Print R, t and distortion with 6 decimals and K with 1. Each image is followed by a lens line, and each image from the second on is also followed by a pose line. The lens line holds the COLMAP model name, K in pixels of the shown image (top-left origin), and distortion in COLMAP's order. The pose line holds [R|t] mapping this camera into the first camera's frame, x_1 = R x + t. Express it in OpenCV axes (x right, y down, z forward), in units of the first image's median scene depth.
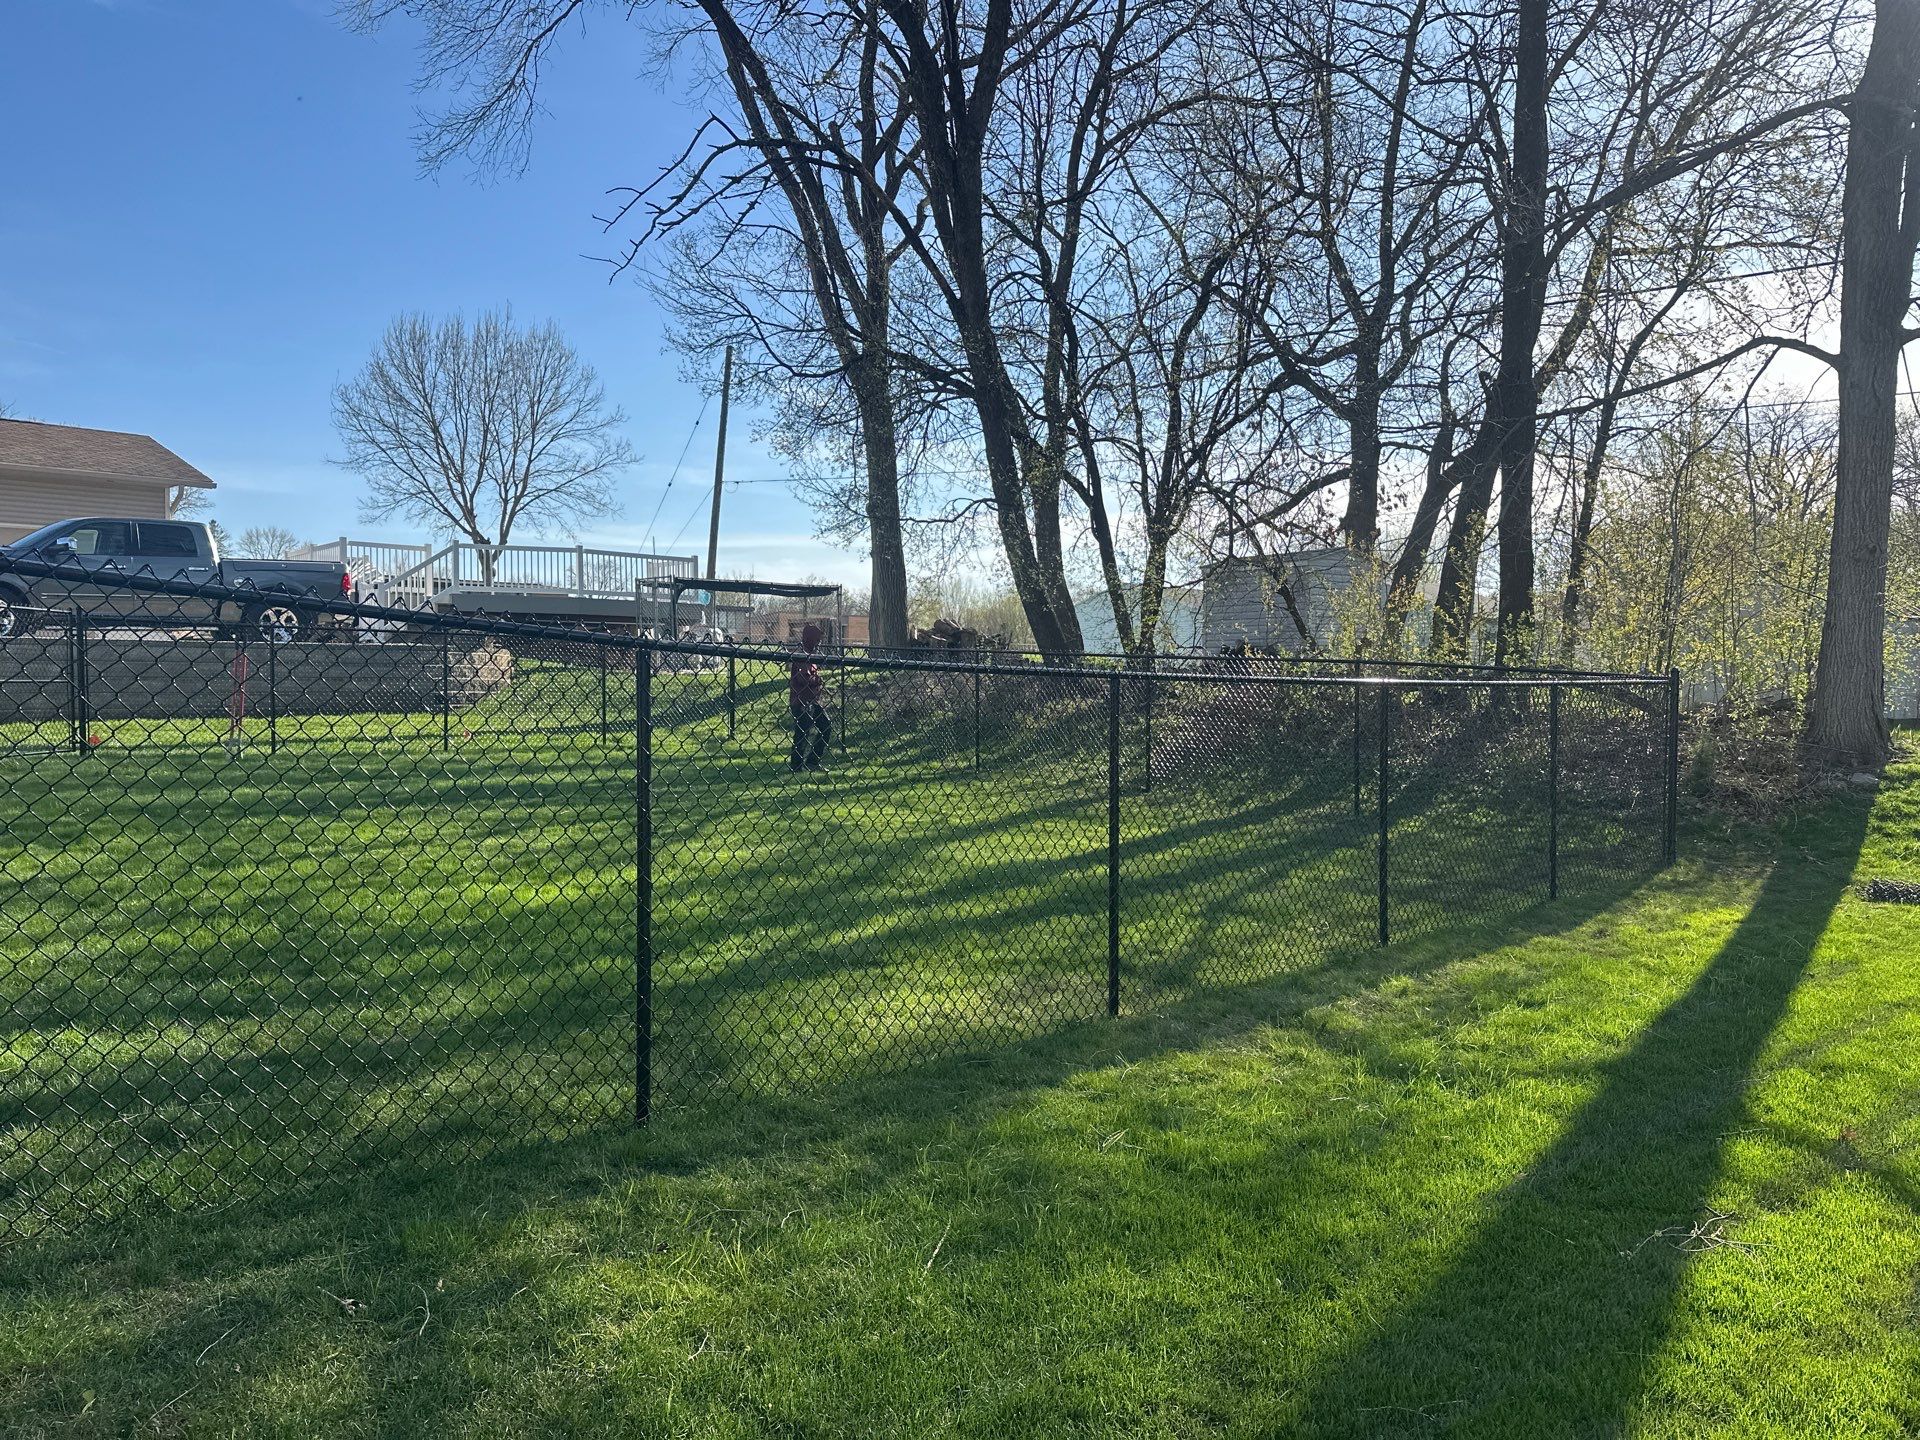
lens RADIAL K [[1328.8, 0, 960.0], [0, 1328.8, 720.0], [0, 0, 1]] dist [0.098789, -0.111161]
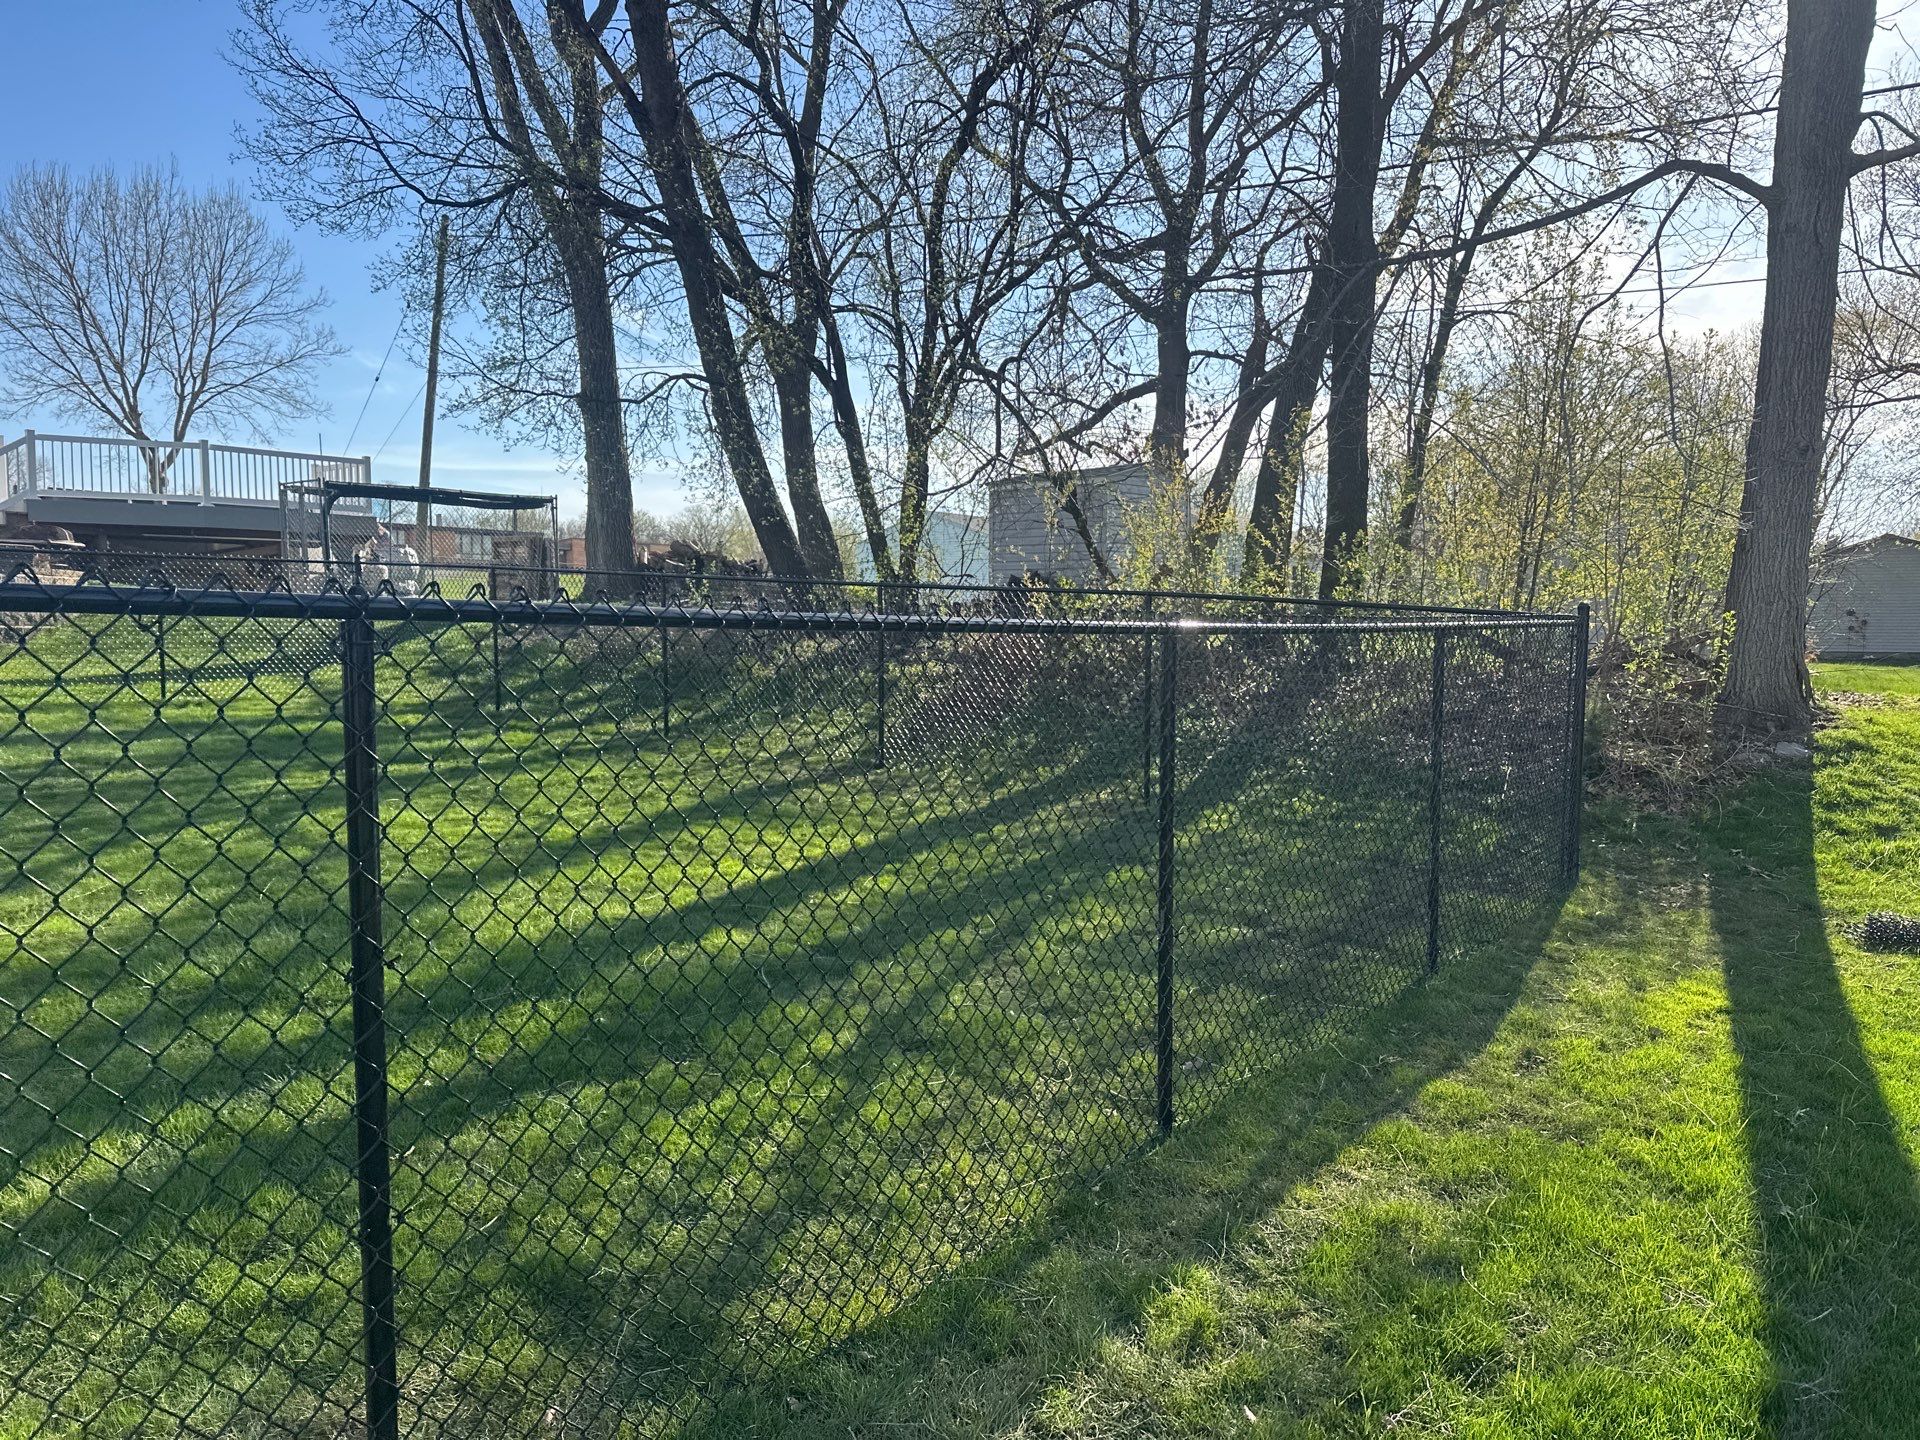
lens RADIAL K [[1311.6, 0, 960.0], [0, 1311.6, 720.0], [0, 0, 1]] dist [0.124902, -0.184583]
pose [[0.991411, -0.006856, 0.130600, 0.067911], [0.000281, 0.998735, 0.050292, -0.007220], [-0.130780, -0.049823, 0.990159, 0.204165]]
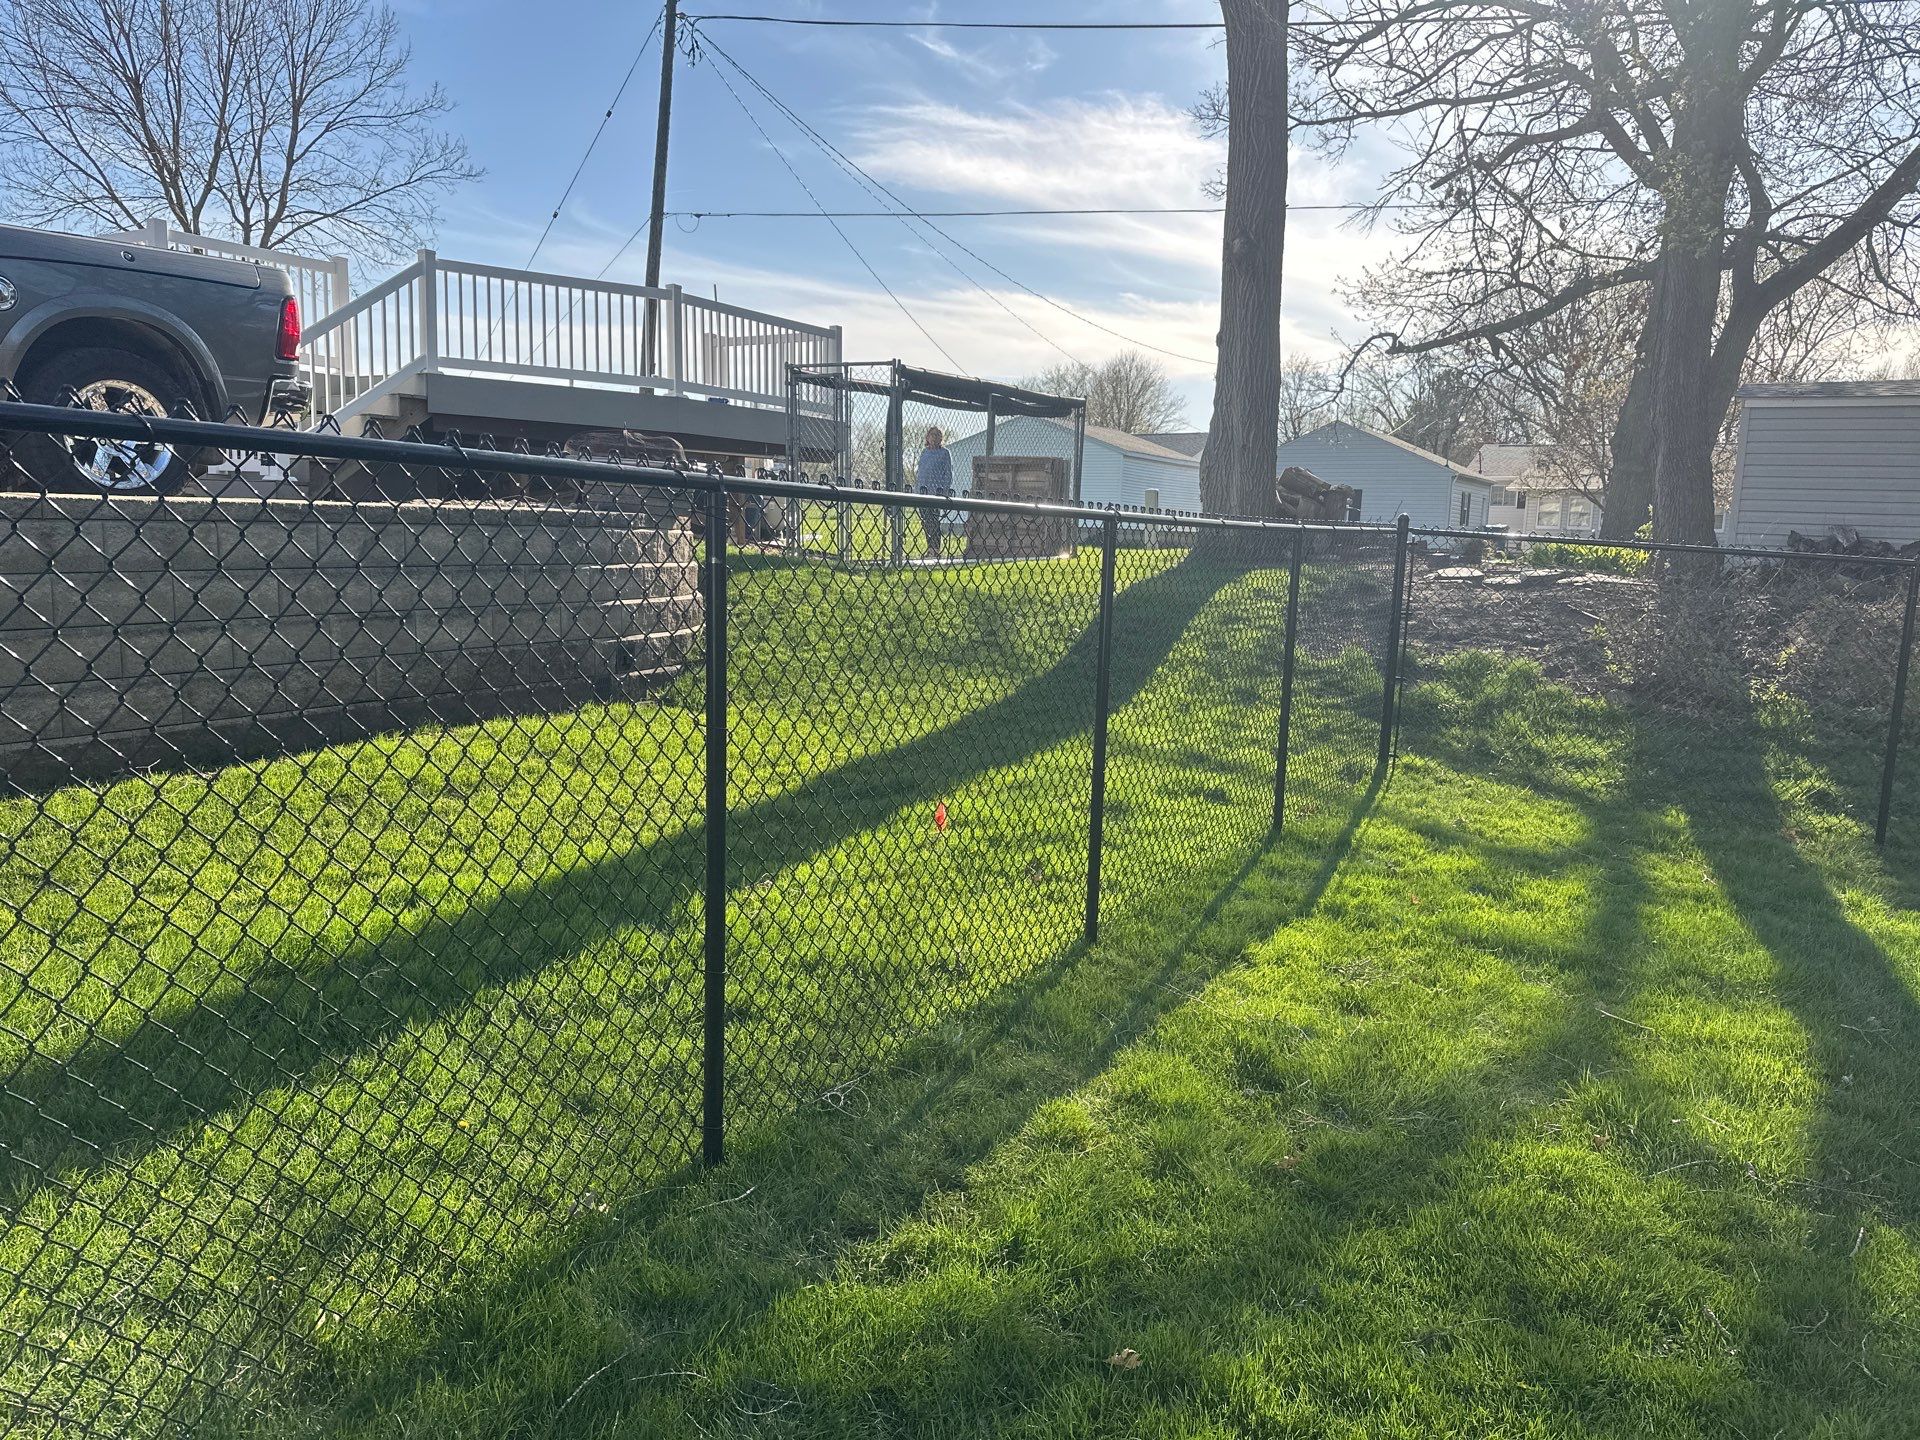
lens RADIAL K [[1304.5, 0, 960.0], [0, 1304.5, 720.0], [0, 0, 1]] dist [0.123173, -0.141321]
pose [[0.961938, -0.018751, 0.272622, -0.406824], [-0.015989, 0.992071, 0.124653, -0.047689], [-0.272798, -0.124268, 0.954012, 0.639911]]
